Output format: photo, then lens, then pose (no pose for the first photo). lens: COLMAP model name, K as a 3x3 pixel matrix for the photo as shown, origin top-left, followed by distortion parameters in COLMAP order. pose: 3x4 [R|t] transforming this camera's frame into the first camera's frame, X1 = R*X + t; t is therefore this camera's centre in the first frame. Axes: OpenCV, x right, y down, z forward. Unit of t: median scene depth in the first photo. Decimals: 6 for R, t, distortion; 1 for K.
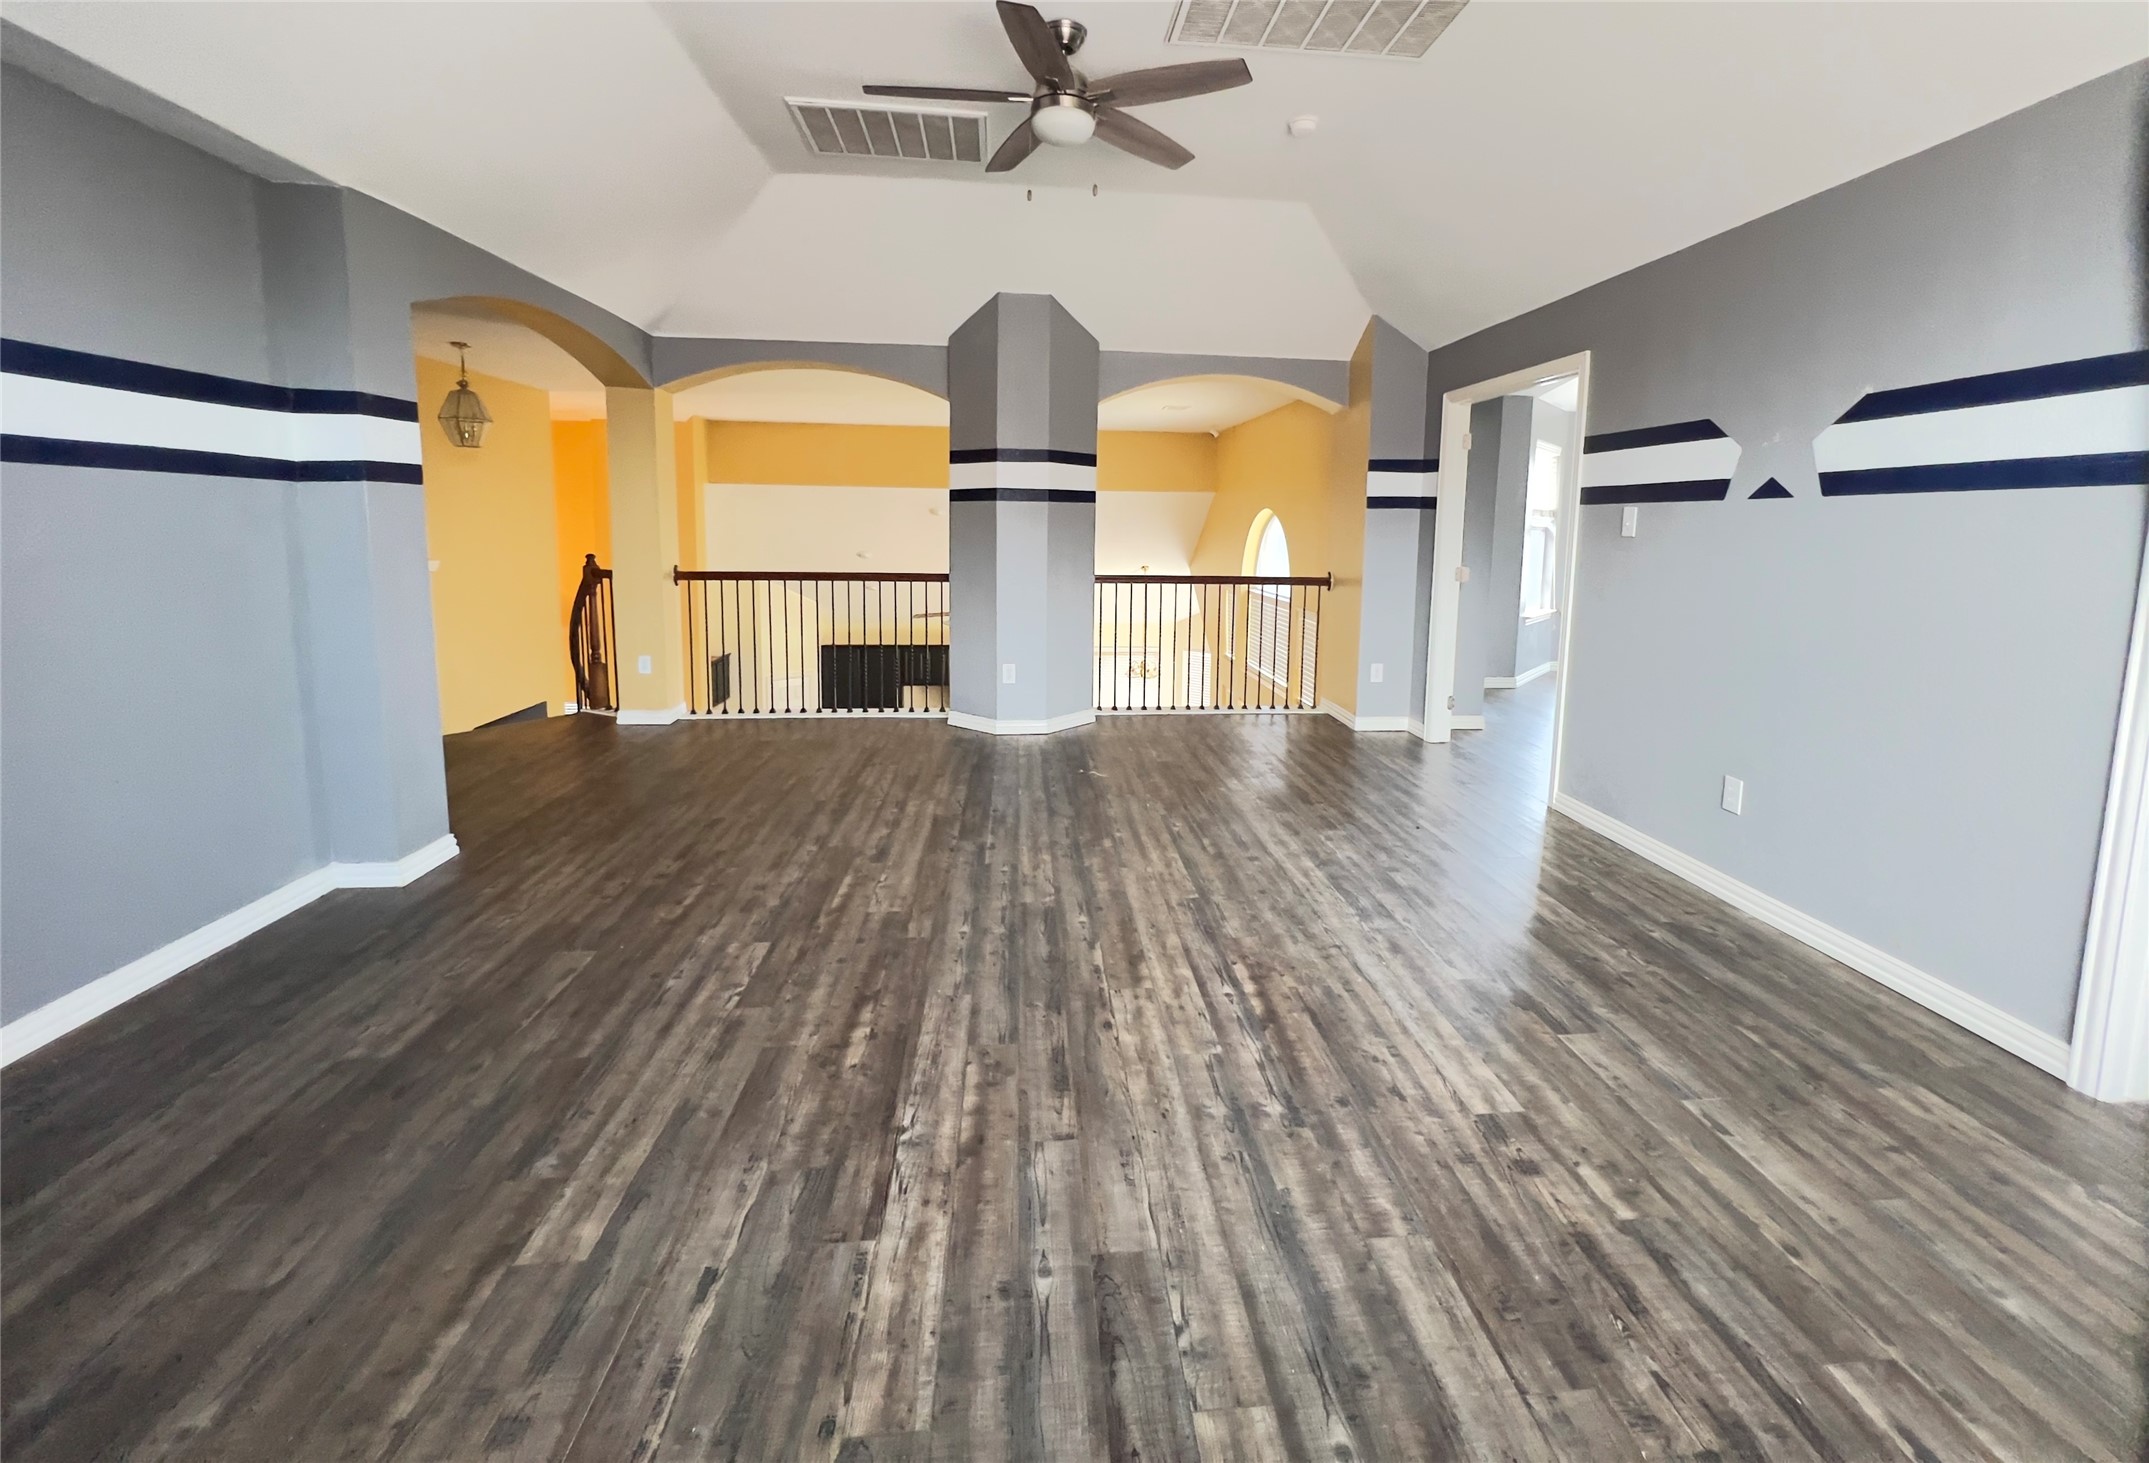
lens RADIAL K [[1269.0, 0, 1074.5], [0, 1269.0, 731.5], [0, 0, 1]] dist [-0.001022, -0.000220]
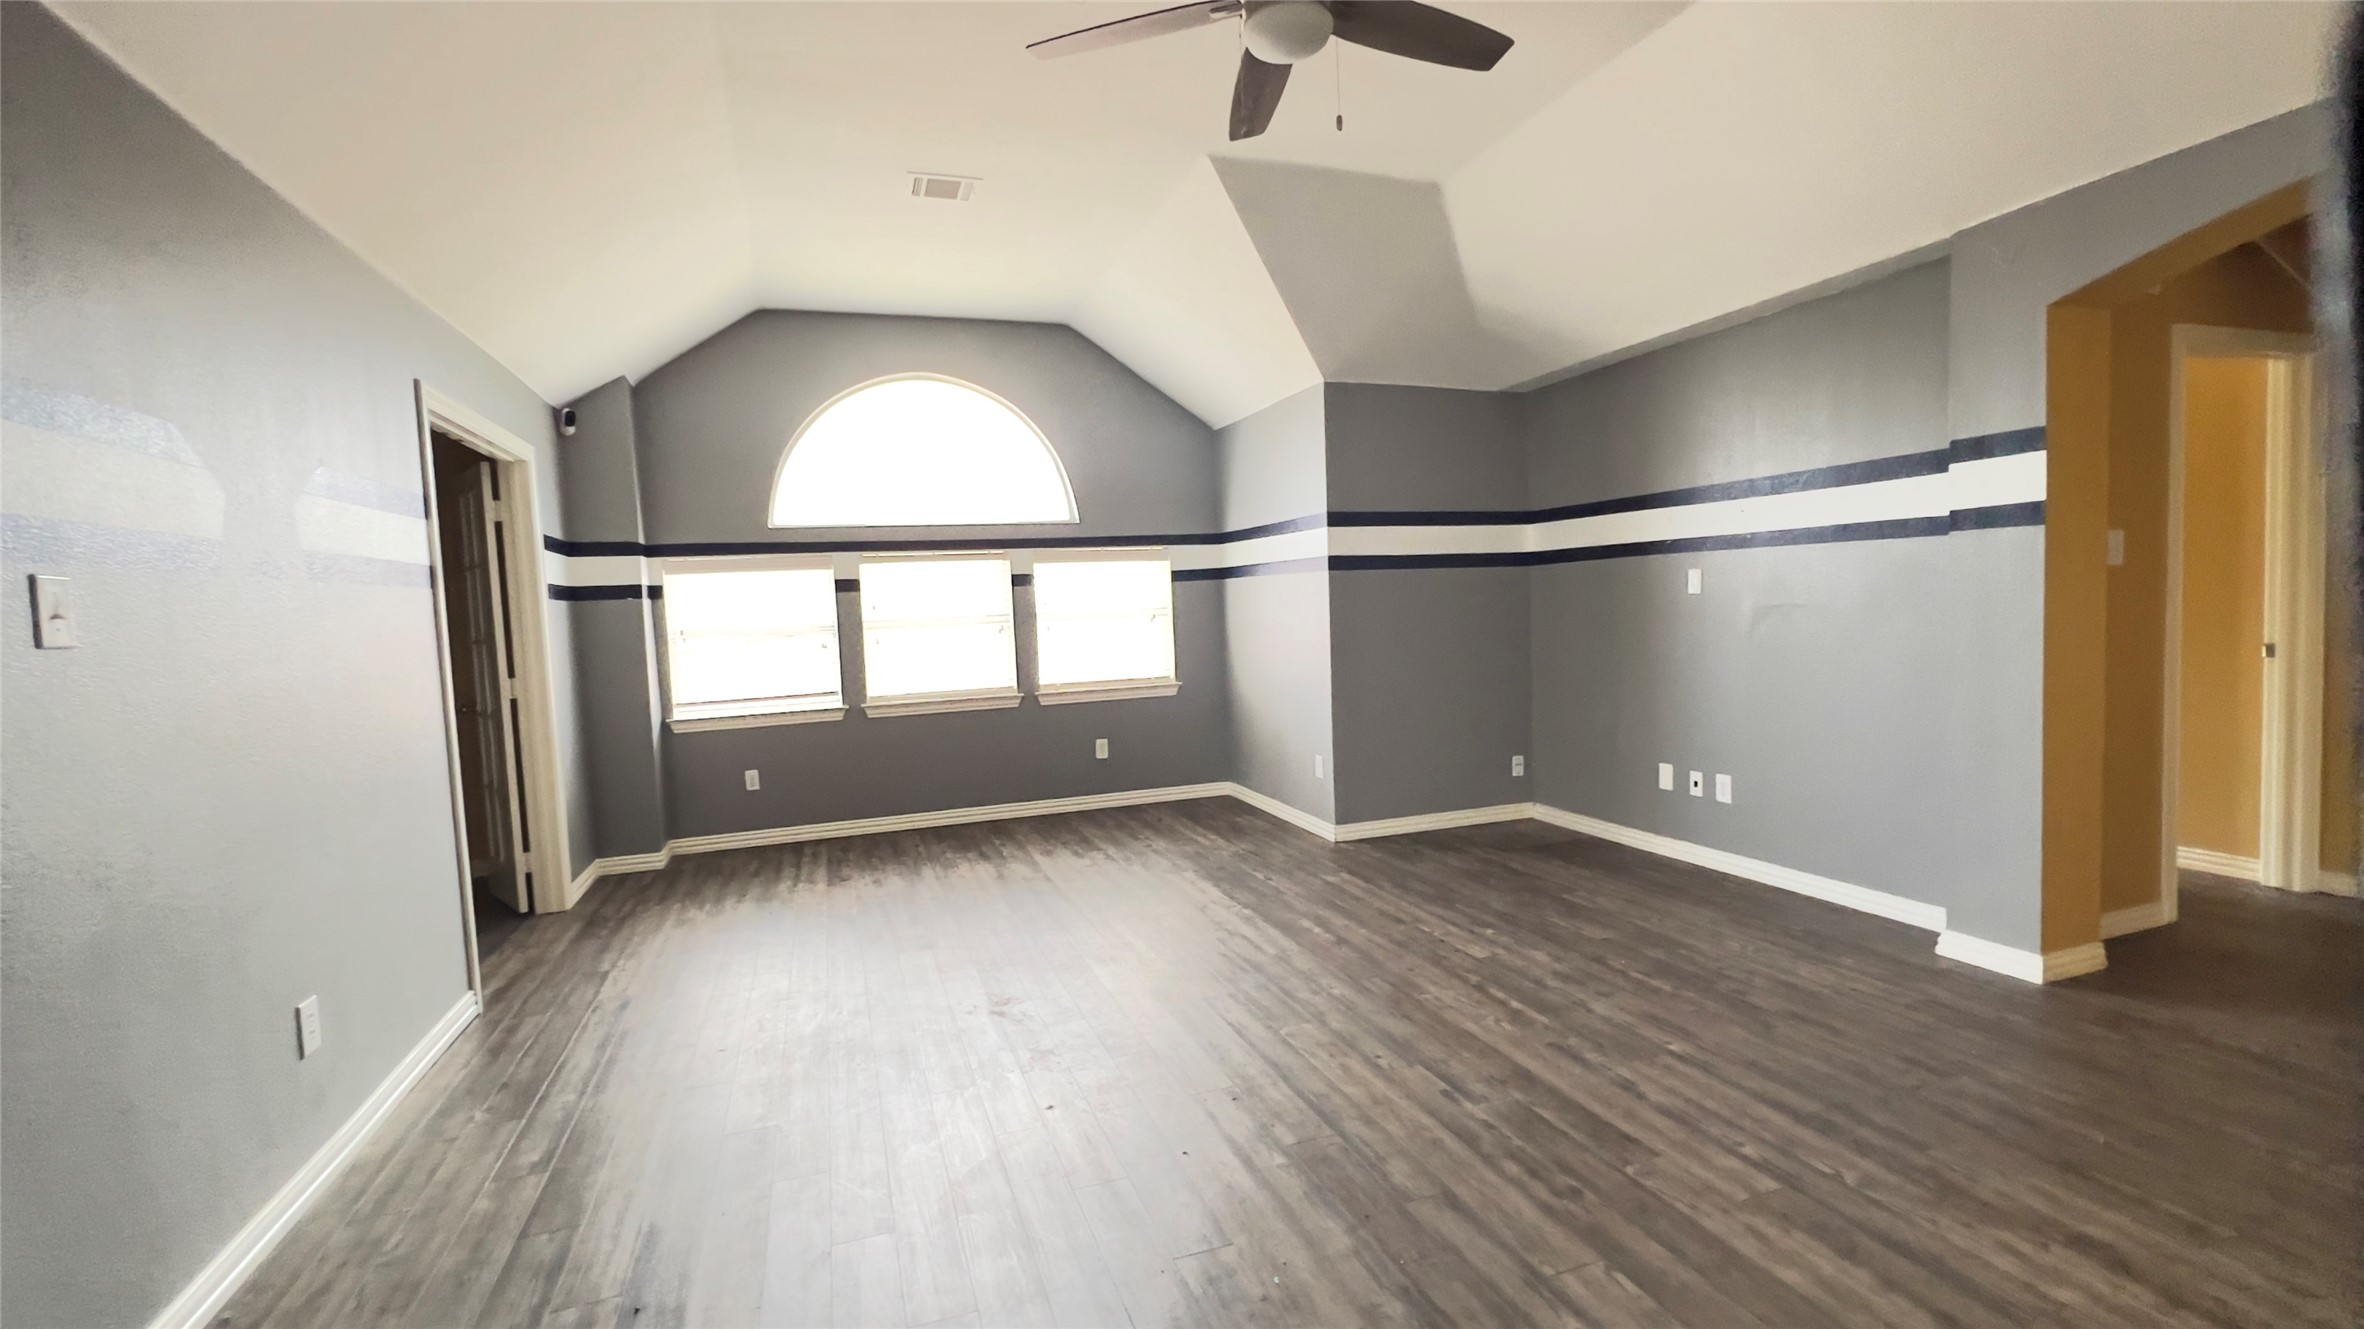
lens RADIAL K [[1004.7, 0, 1182.0], [0, 1004.7, 664.5], [0, 0, 1]] dist [0.000141, -0.000193]
pose [[-0.974395, 0.042040, -0.220880, 0.222233], [-0.006451, 0.976733, 0.214362, -0.302684], [0.224752, 0.210298, -0.951452, 1.894864]]
